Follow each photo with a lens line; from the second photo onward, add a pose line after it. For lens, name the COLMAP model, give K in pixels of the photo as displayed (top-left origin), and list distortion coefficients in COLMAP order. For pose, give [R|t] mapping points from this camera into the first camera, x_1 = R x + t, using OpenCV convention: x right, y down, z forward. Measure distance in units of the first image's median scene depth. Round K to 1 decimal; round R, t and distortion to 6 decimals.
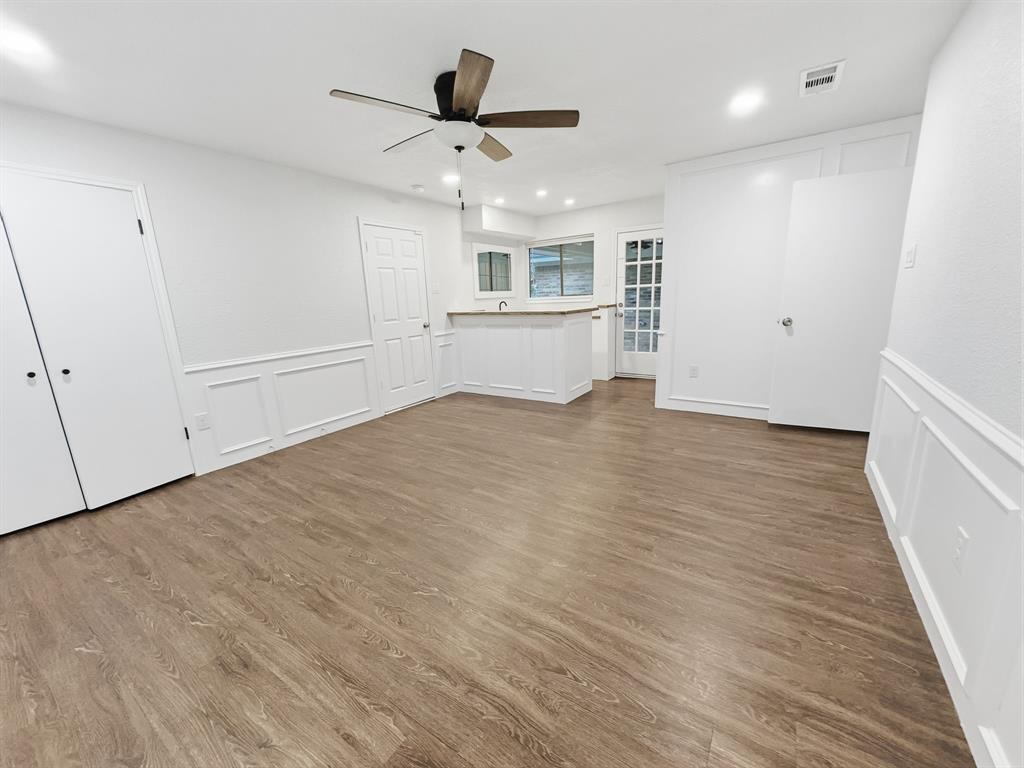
lens RADIAL K [[409.1, 0, 512.0], [0, 409.1, 384.0], [0, 0, 1]] dist [-0.000231, 0.000397]
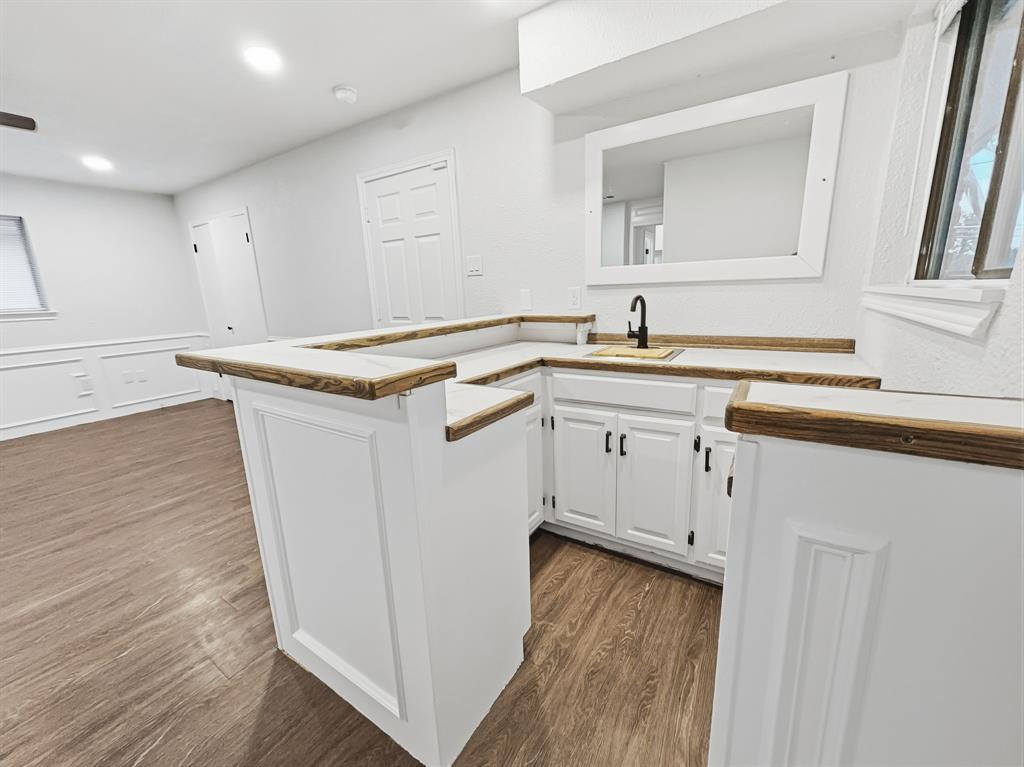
lens RADIAL K [[406.3, 0, 512.0], [0, 406.3, 383.5], [0, 0, 1]] dist [-0.004263, -0.000228]
pose [[0.017150, 0.260688, -0.965271, 0.494066], [-0.182211, 0.950061, 0.253343, -0.328349], [0.983110, 0.171539, 0.063794, 1.474183]]
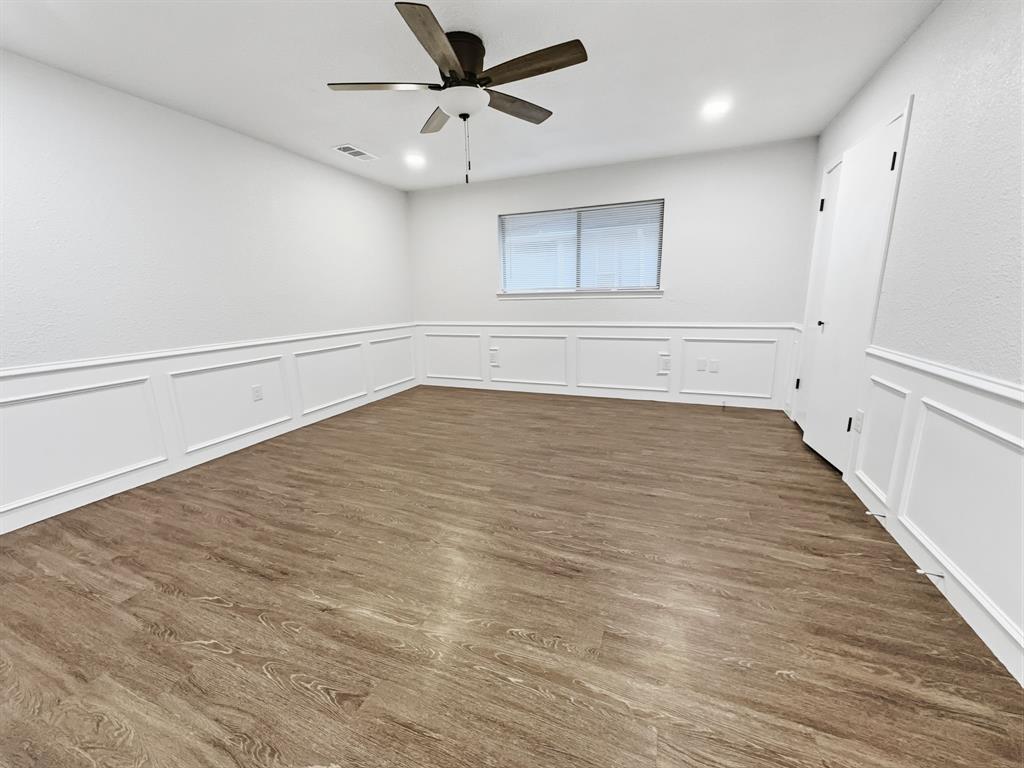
lens RADIAL K [[409.1, 0, 512.0], [0, 409.1, 384.0], [0, 0, 1]] dist [-0.000231, 0.000397]
pose [[-0.976978, 0.102902, -0.186882, 0.002392], [0.014602, 0.906184, 0.422632, -0.259394], [0.212839, 0.410173, -0.886824, 1.315648]]
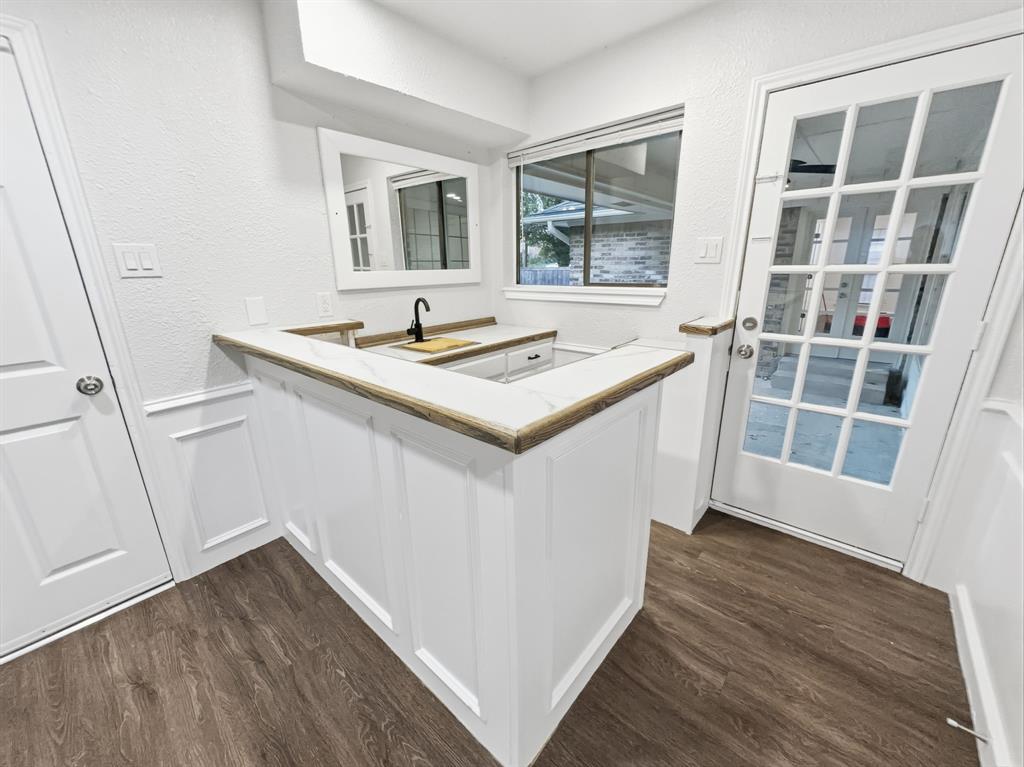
lens RADIAL K [[409.1, 0, 512.0], [0, 409.1, 383.5], [0, 0, 1]] dist [-0.000231, 0.000397]
pose [[0.990815, 0.062418, -0.119959, 0.185413], [-0.053841, 0.995844, 0.073455, -0.256246], [0.124046, -0.066321, 0.990058, 1.032662]]
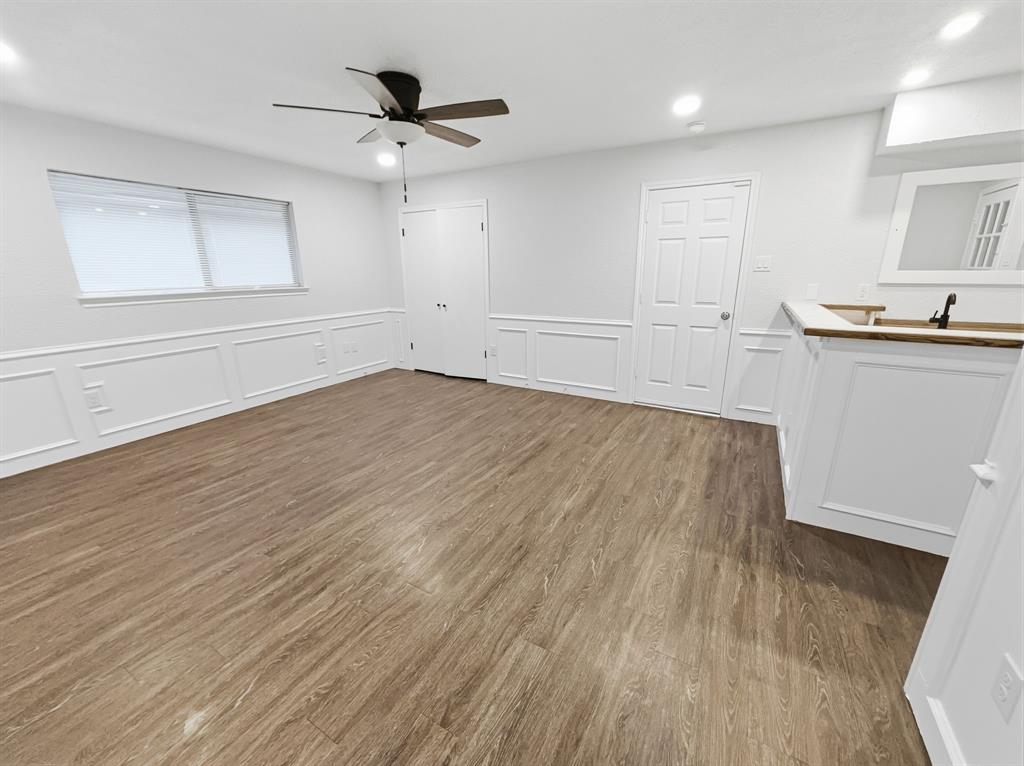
lens RADIAL K [[409.1, 0, 512.0], [0, 409.1, 383.0], [0, 0, 1]] dist [-0.000231, 0.000397]
pose [[0.064907, 0.307370, -0.949374, 0.679822], [-0.208123, 0.934628, 0.288367, -0.226455], [0.975947, 0.178870, 0.124635, 0.785674]]
